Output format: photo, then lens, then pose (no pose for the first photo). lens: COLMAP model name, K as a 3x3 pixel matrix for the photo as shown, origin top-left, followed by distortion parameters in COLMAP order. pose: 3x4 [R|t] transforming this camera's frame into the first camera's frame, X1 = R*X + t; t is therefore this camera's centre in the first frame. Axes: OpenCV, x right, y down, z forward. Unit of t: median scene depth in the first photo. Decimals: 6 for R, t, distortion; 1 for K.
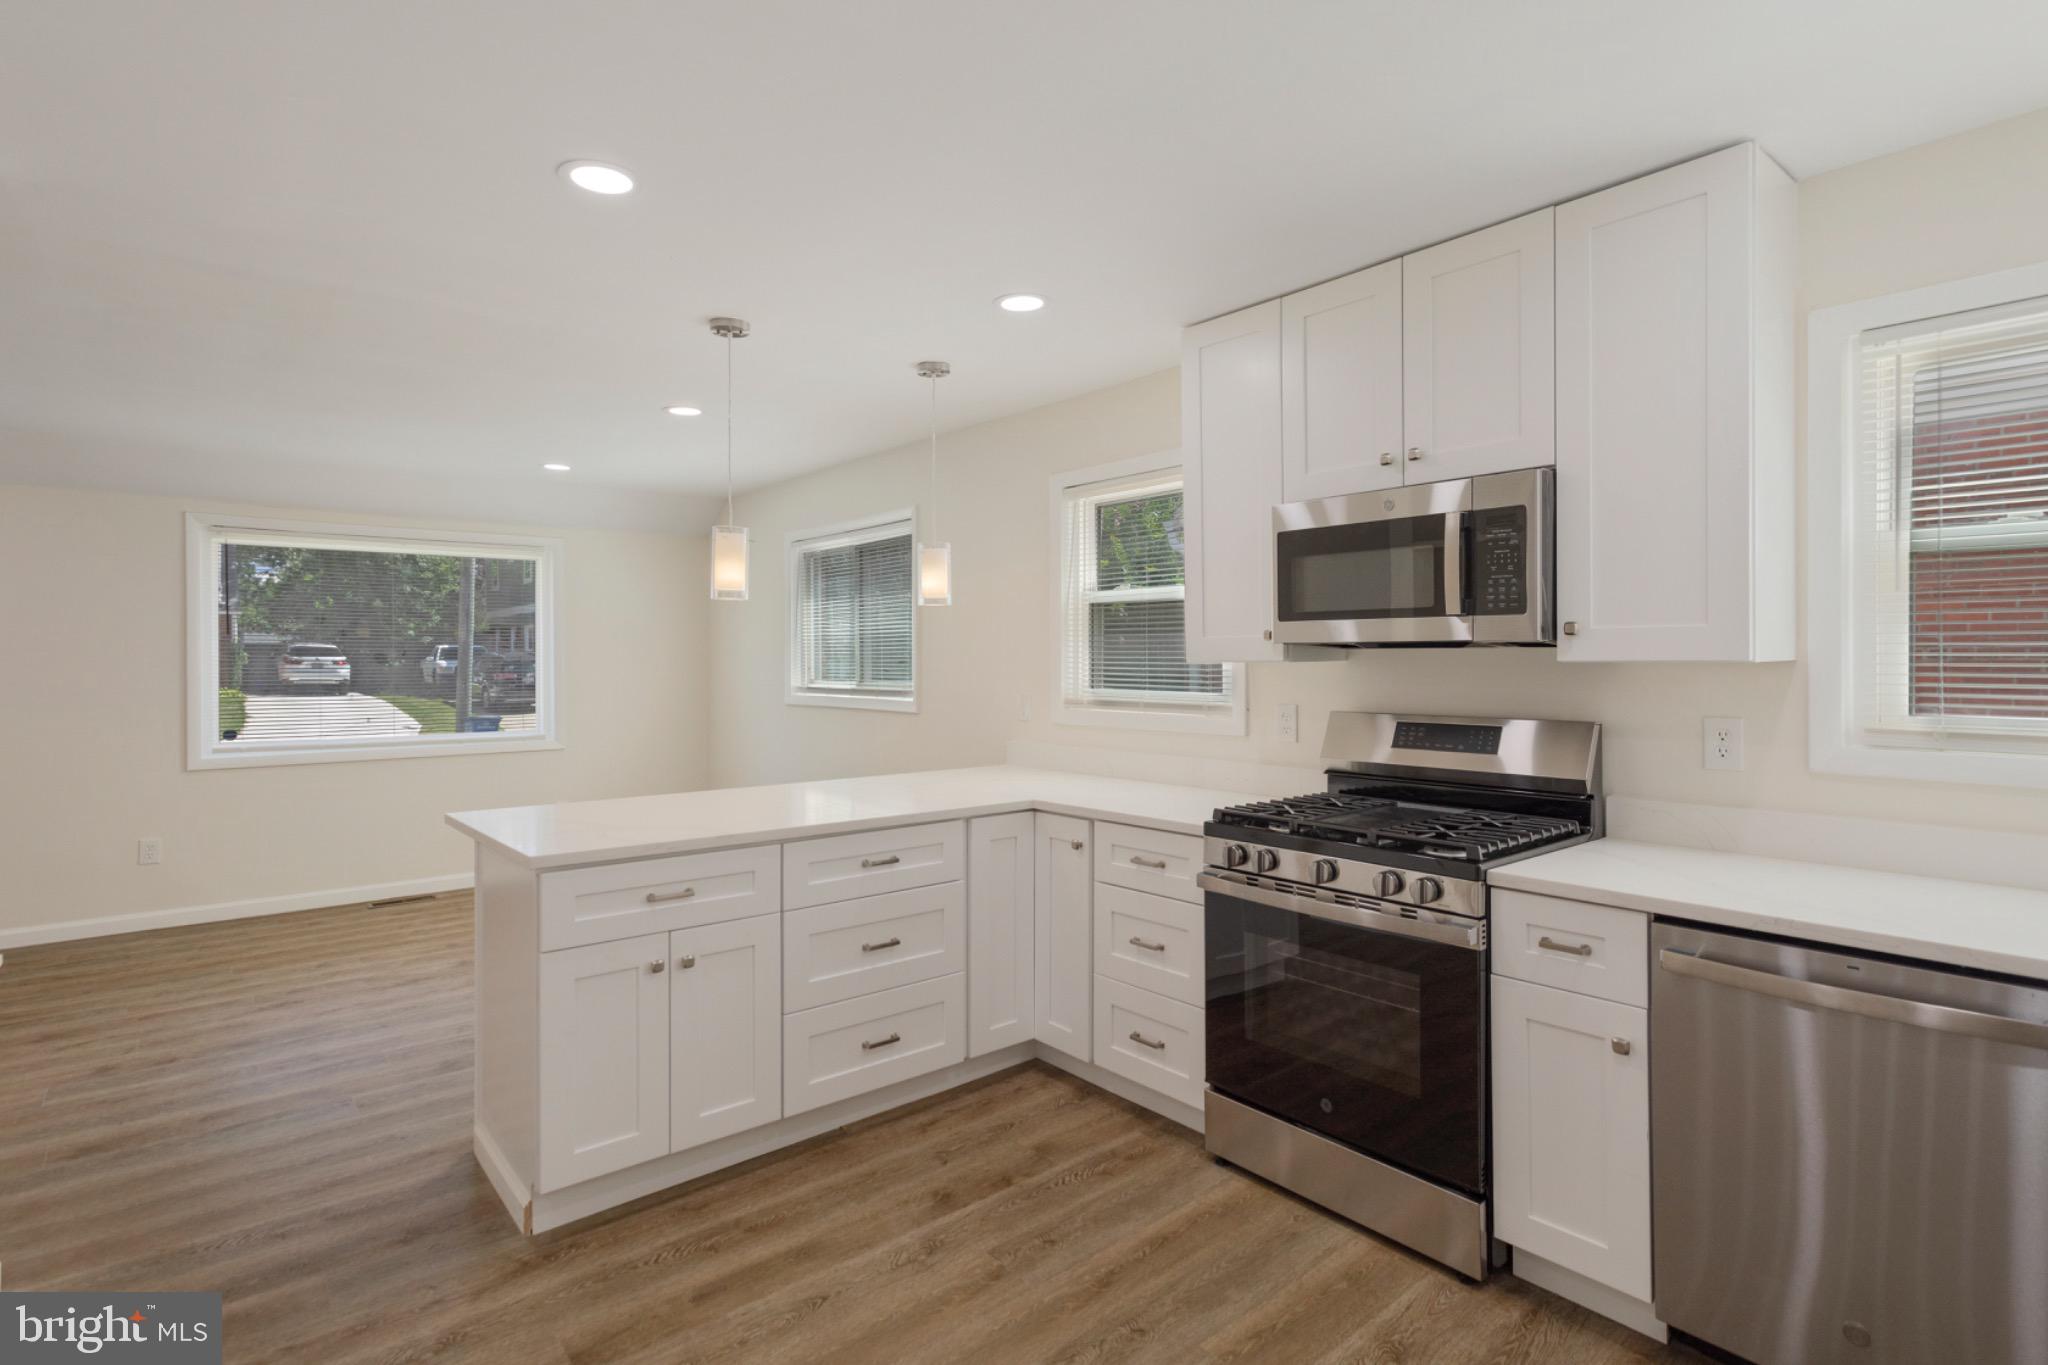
lens RADIAL K [[1010.8, 0, 1026.2], [0, 1010.8, 632.3], [0, 0, 1]] dist [0.012700, -0.001387]
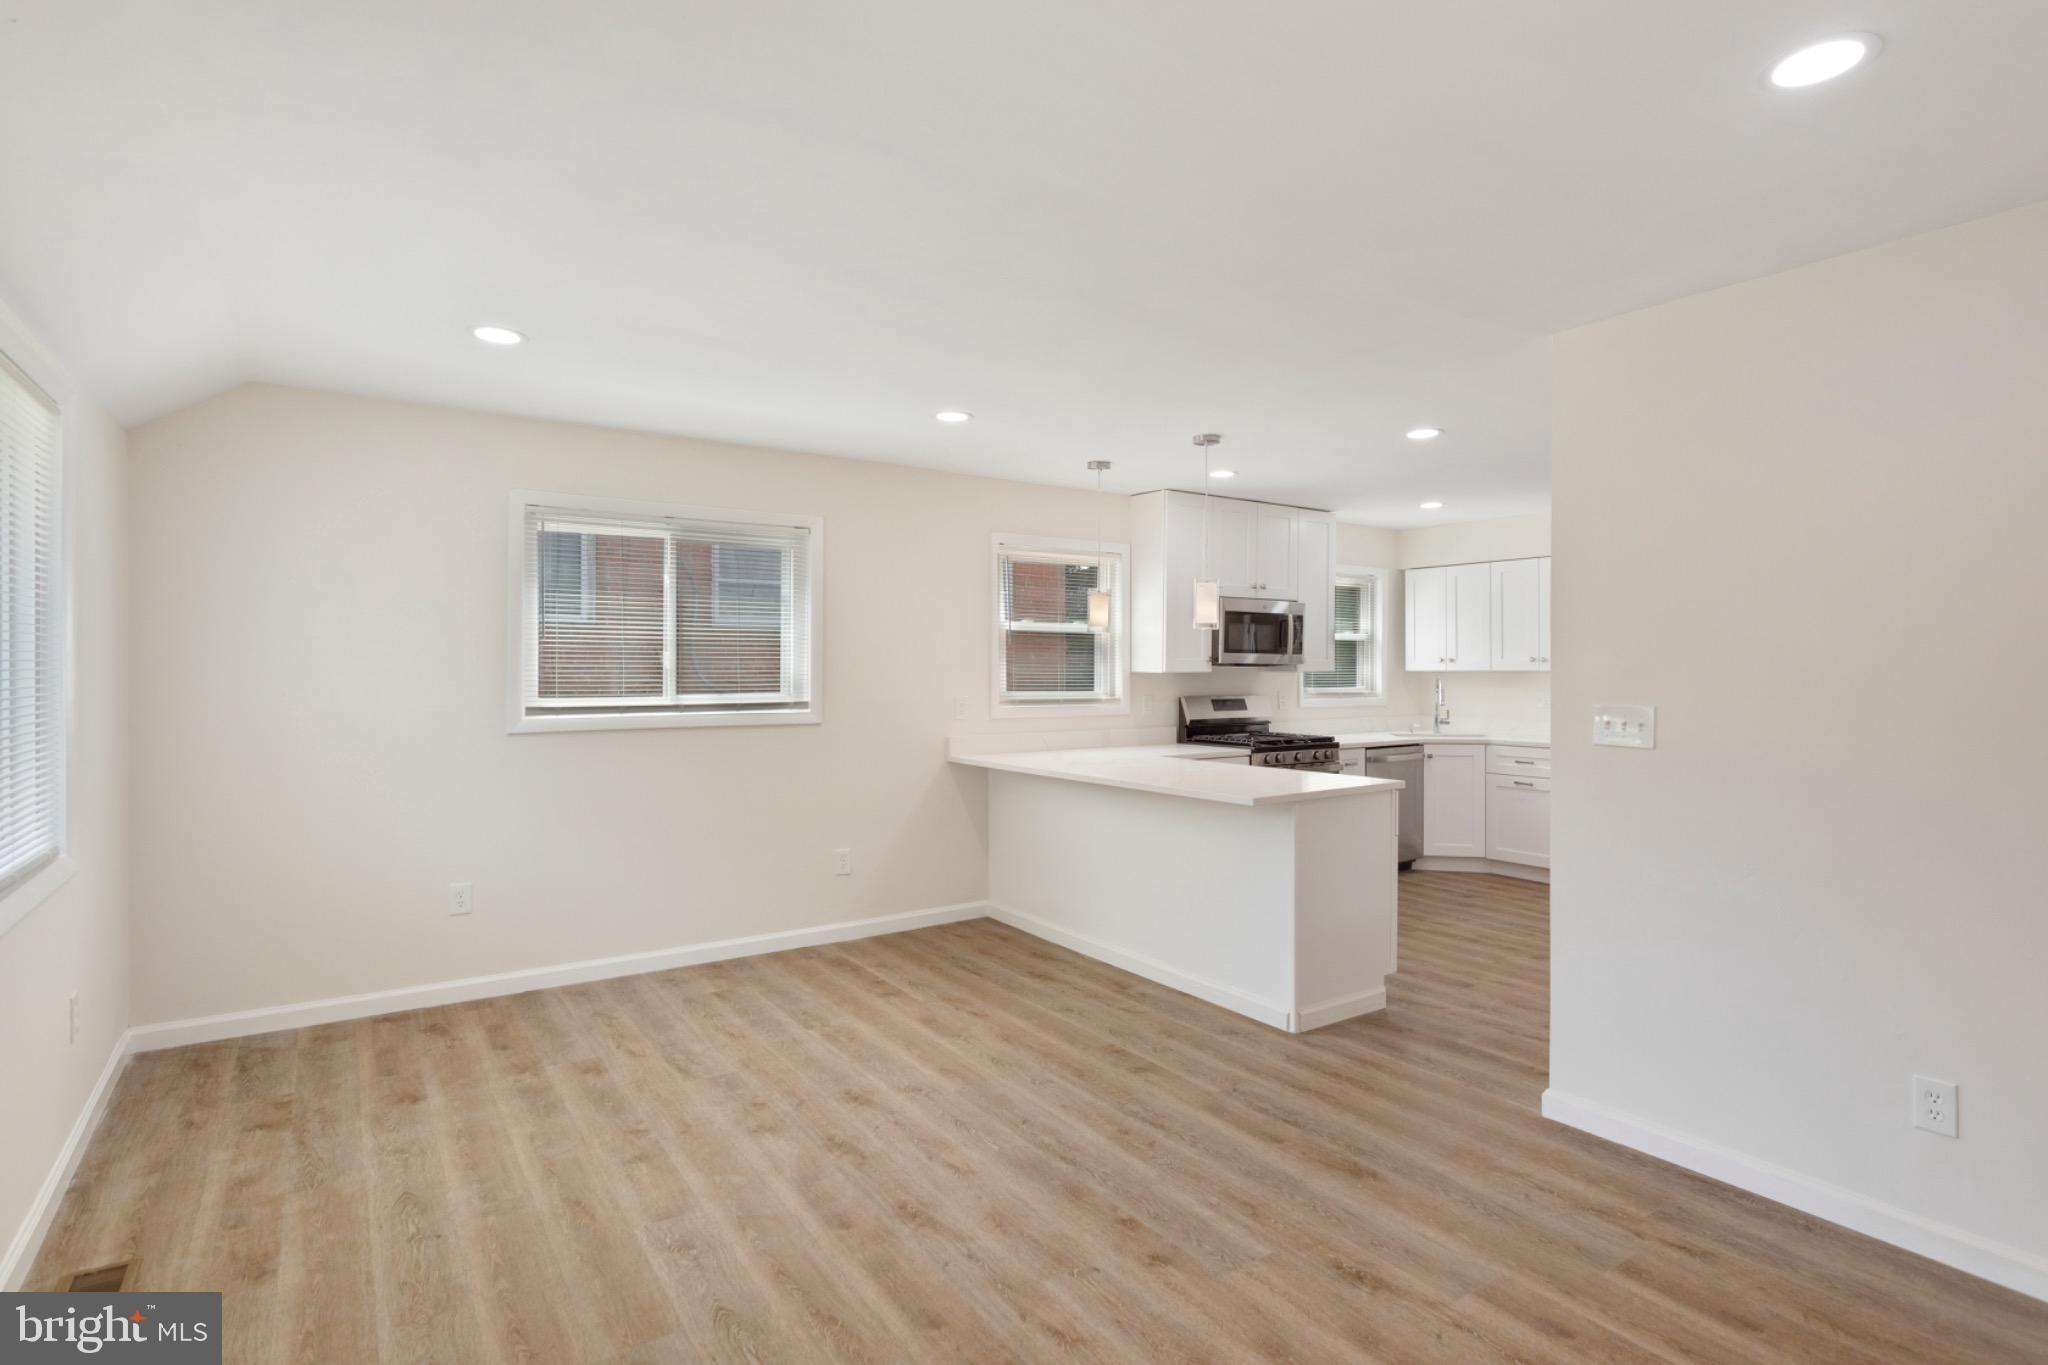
lens RADIAL K [[1015.9, 0, 1019.1], [0, 1015.9, 659.4], [0, 0, 1]] dist [-0.005247, 0.001115]
pose [[0.093748, 0.009367, 0.995552, -1.542642], [-0.030679, 0.999508, -0.006515, 0.024096], [-0.995123, -0.029931, 0.093990, 1.002573]]
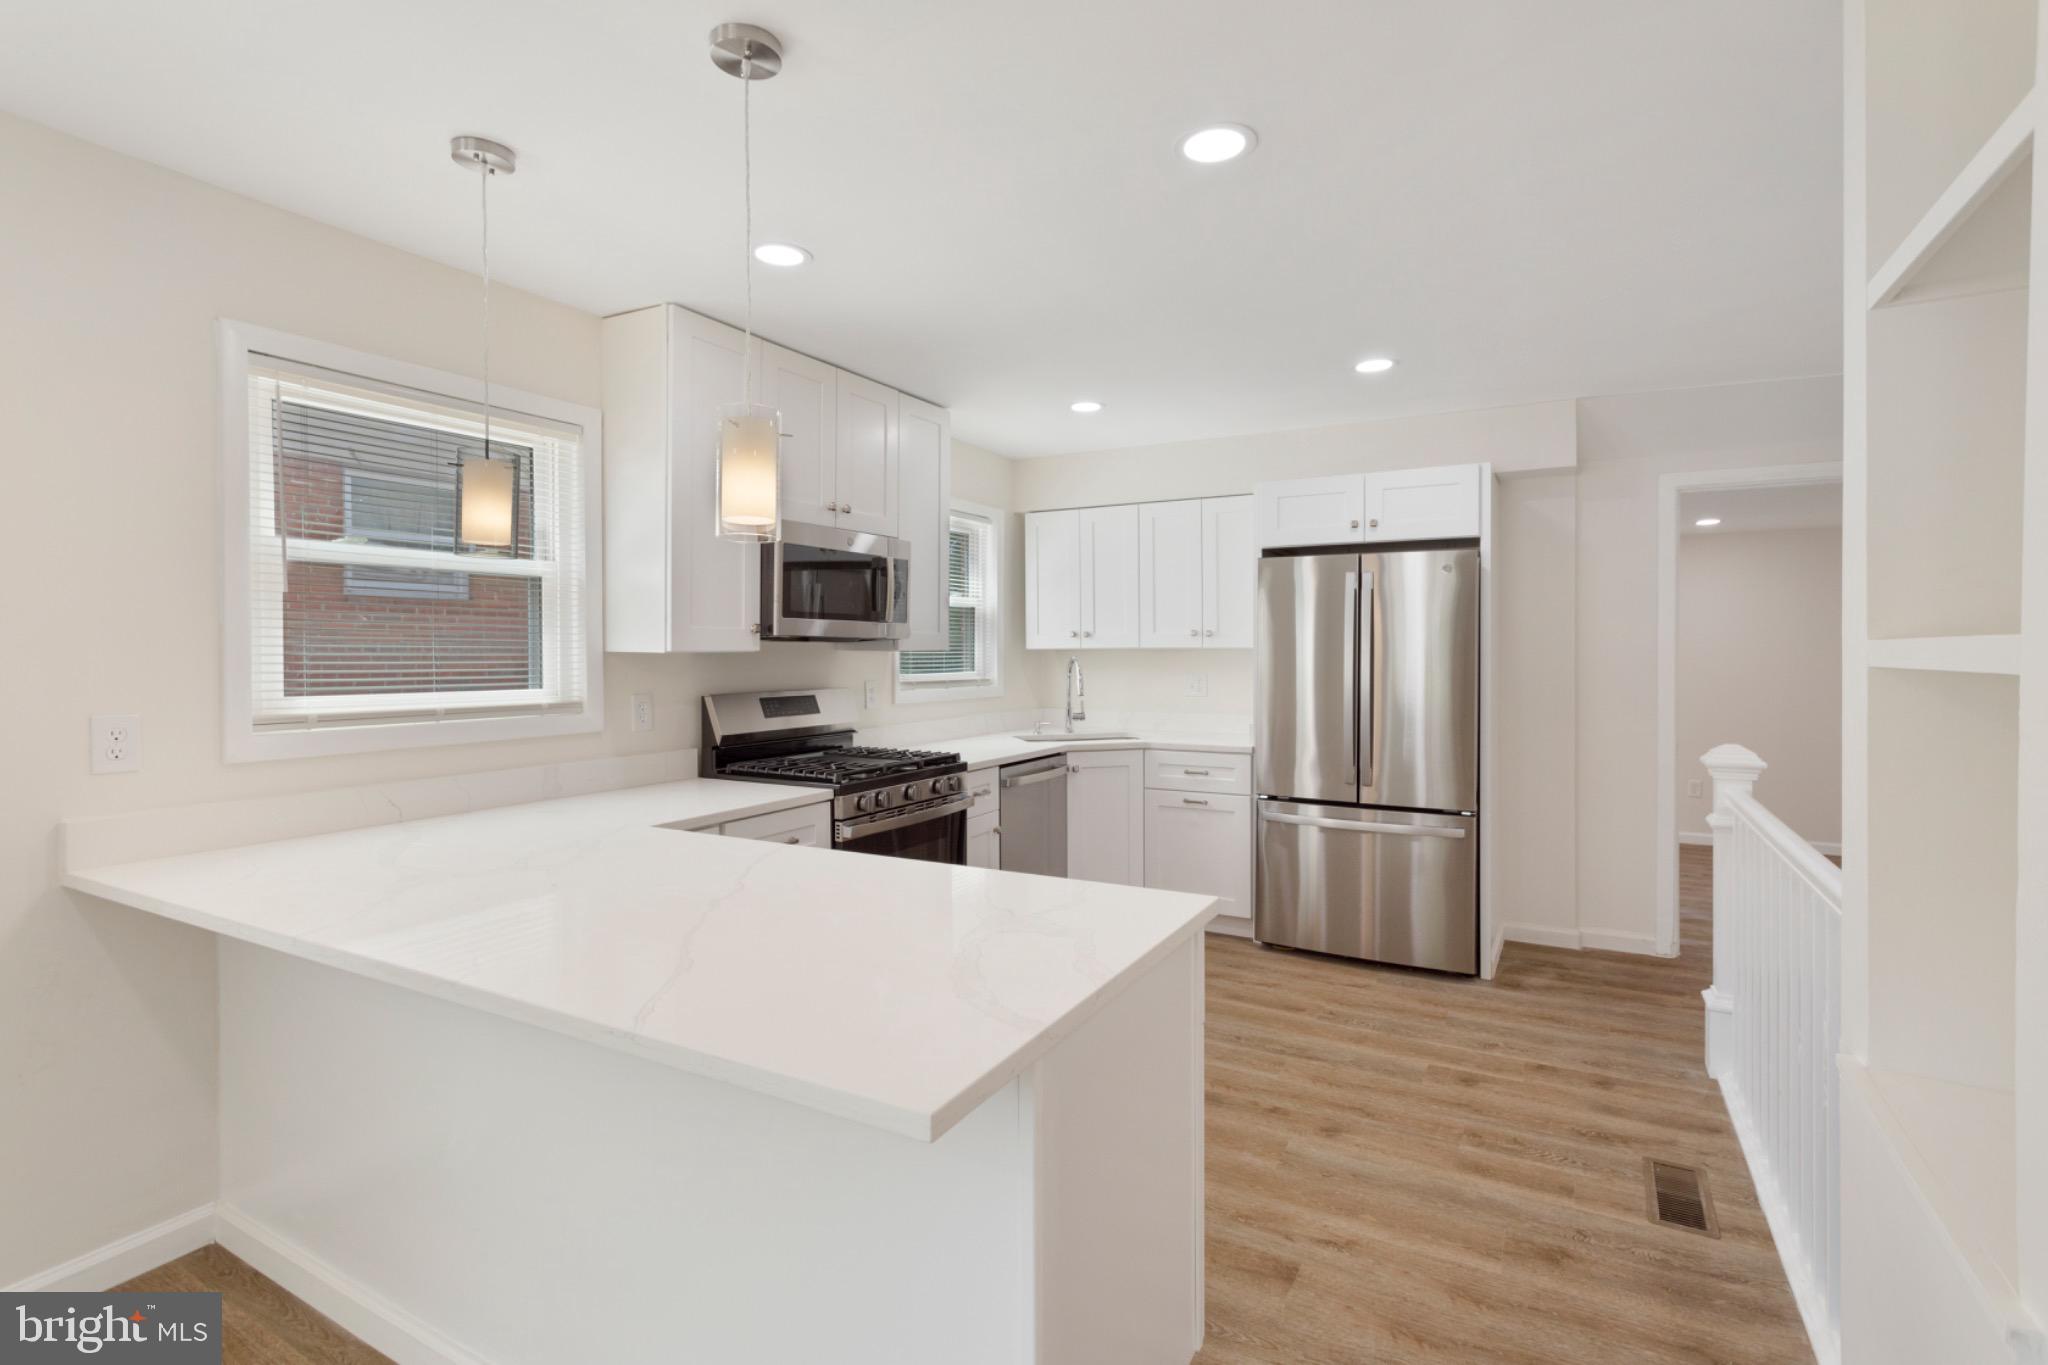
lens RADIAL K [[964.1, 0, 1027.4], [0, 964.1, 656.0], [0, 0, 1]] dist [0.001717, 0.000829]
pose [[-0.359081, -0.003049, 0.933302, -0.729227], [-0.023510, 0.999707, -0.005779, 0.028352], [-0.933010, -0.024017, -0.359047, 0.929842]]
